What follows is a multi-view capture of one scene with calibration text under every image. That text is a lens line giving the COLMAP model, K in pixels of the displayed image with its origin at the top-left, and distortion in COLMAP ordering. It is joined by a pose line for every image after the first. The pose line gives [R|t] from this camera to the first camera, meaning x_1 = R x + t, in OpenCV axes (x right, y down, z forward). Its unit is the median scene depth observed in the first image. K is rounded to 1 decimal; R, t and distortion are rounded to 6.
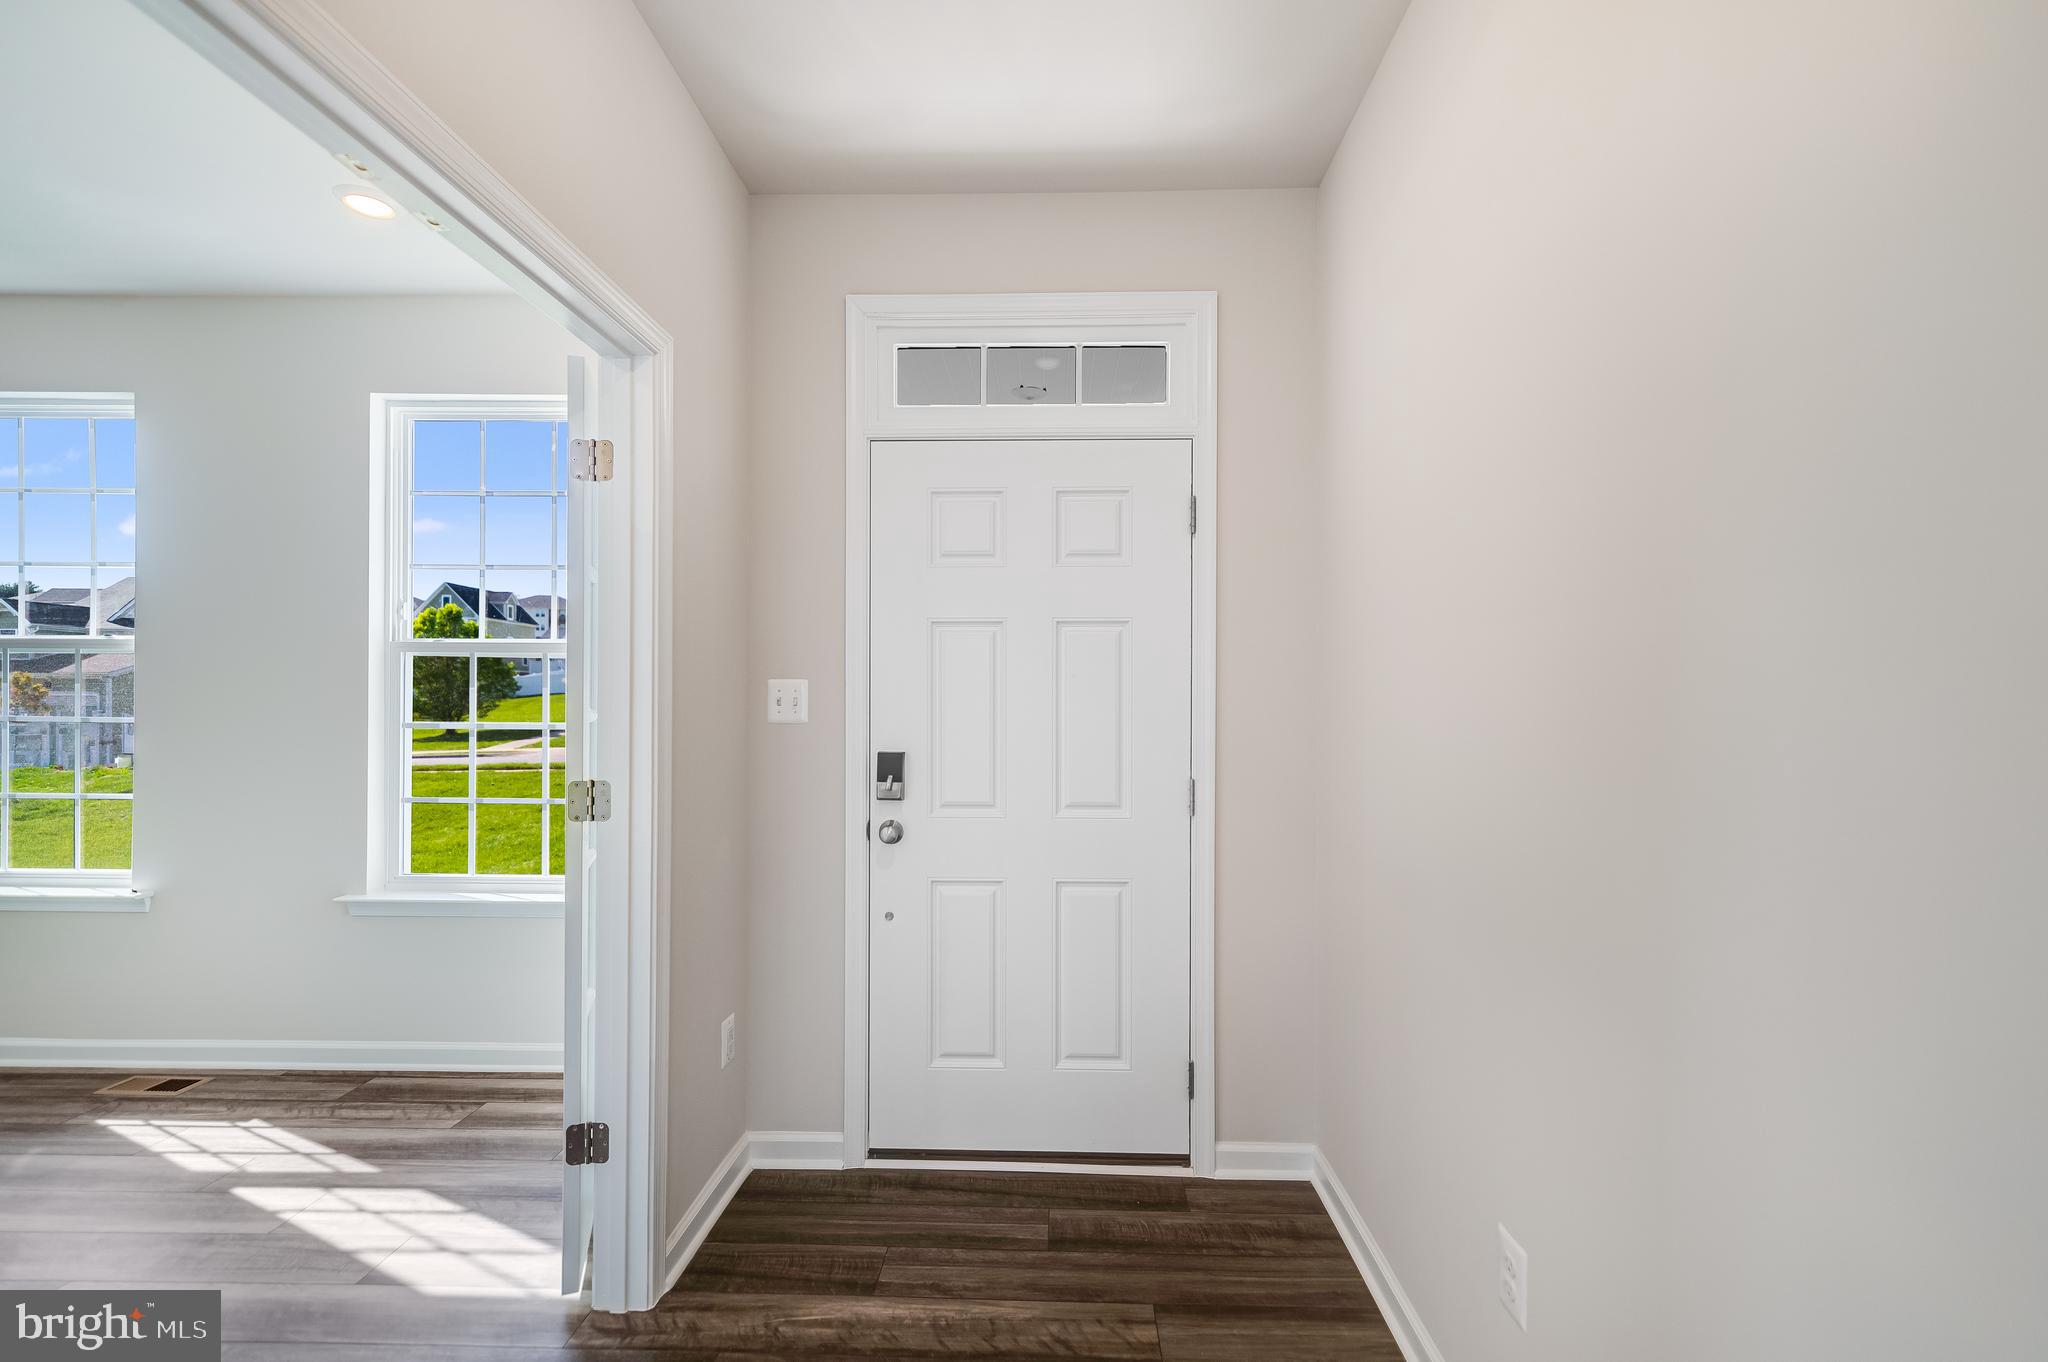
lens RADIAL K [[897.8, 0, 1034.1], [0, 897.8, 706.5], [0, 0, 1]] dist [0.006899, 0.001577]
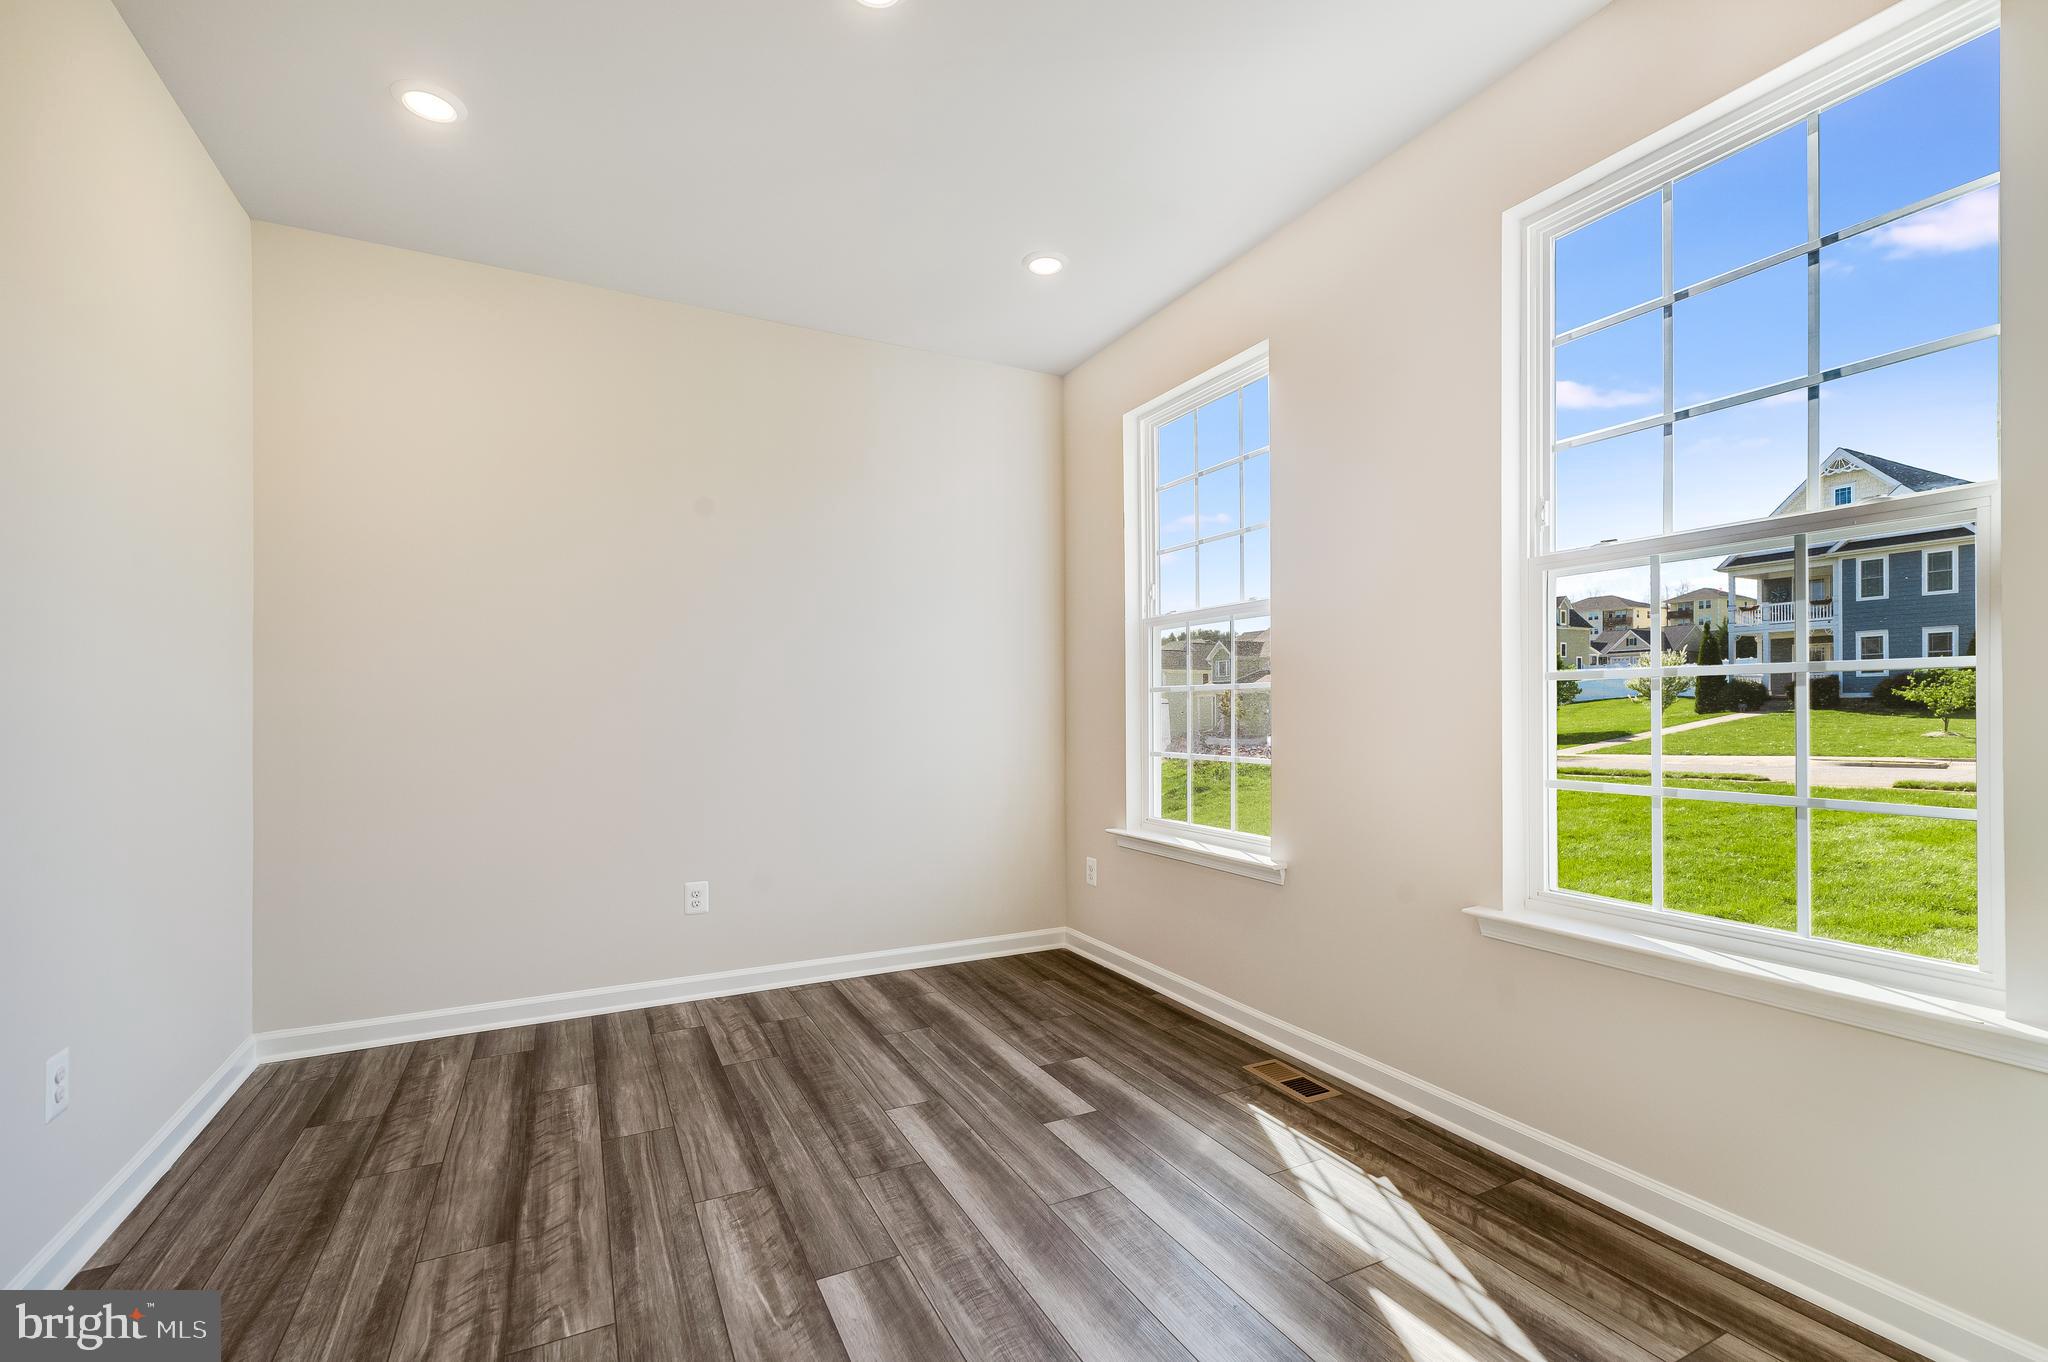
lens RADIAL K [[897.8, 0, 1021.4], [0, 897.8, 700.1], [0, 0, 1]] dist [0.006899, 0.001577]
pose [[0.480999, -0.016372, -0.876568, -0.314650], [0.003226, 0.999852, -0.016904, 0.055044], [0.876715, 0.005303, 0.480981, 0.341023]]
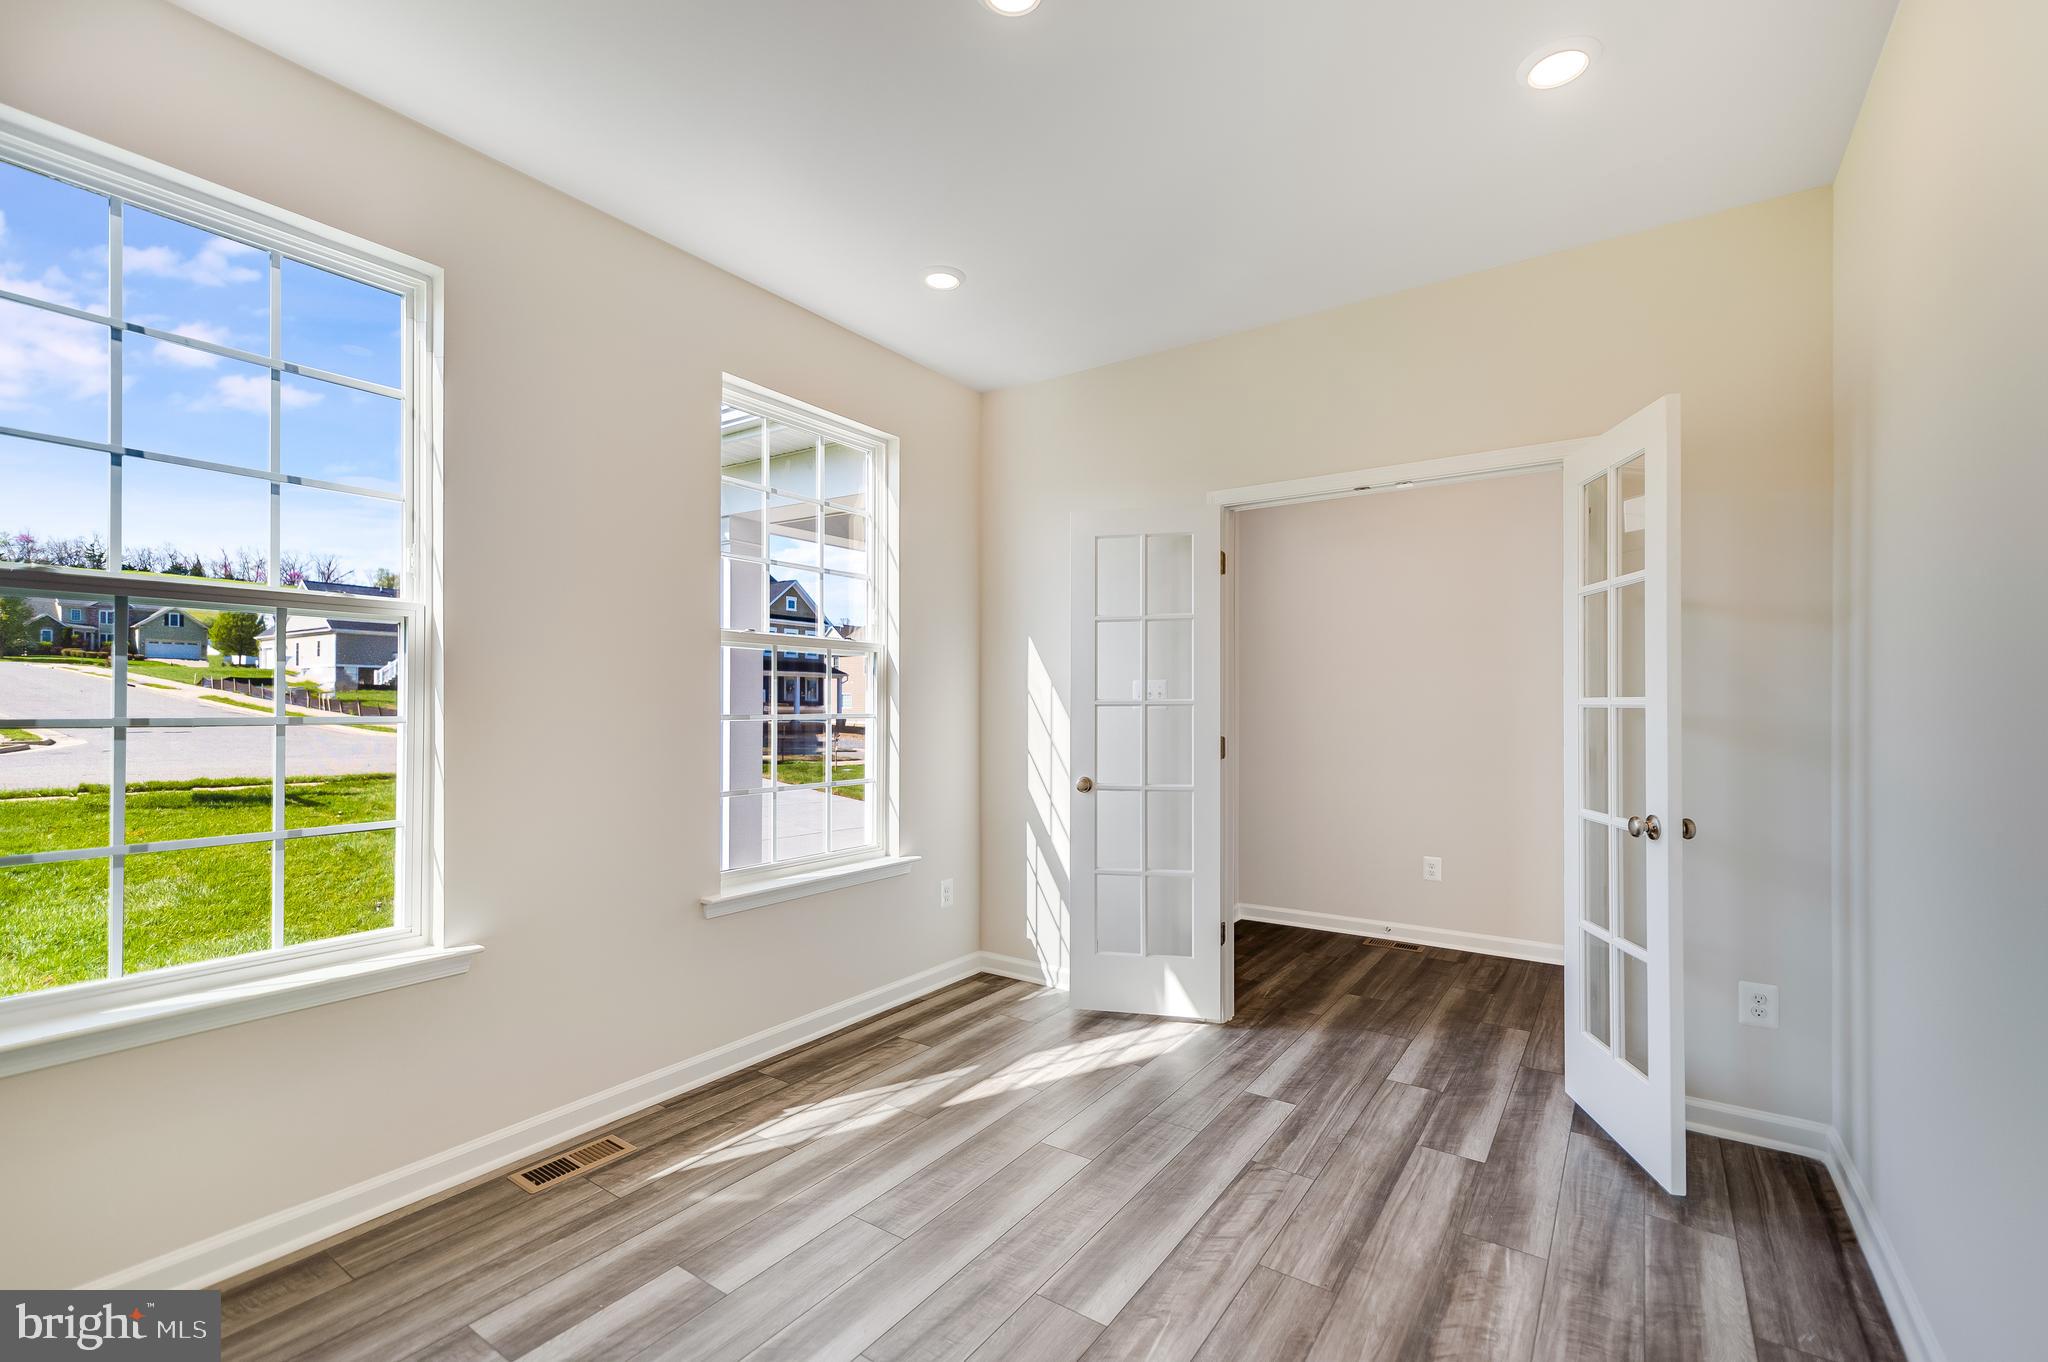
lens RADIAL K [[897.8, 0, 1034.9], [0, 897.8, 688.6], [0, 0, 1]] dist [0.006899, 0.001577]
pose [[0.532978, 0.012523, 0.846036, -1.486395], [0.001091, 0.999879, -0.015487, 0.005351], [-0.846128, 0.009177, 0.532900, 0.219797]]
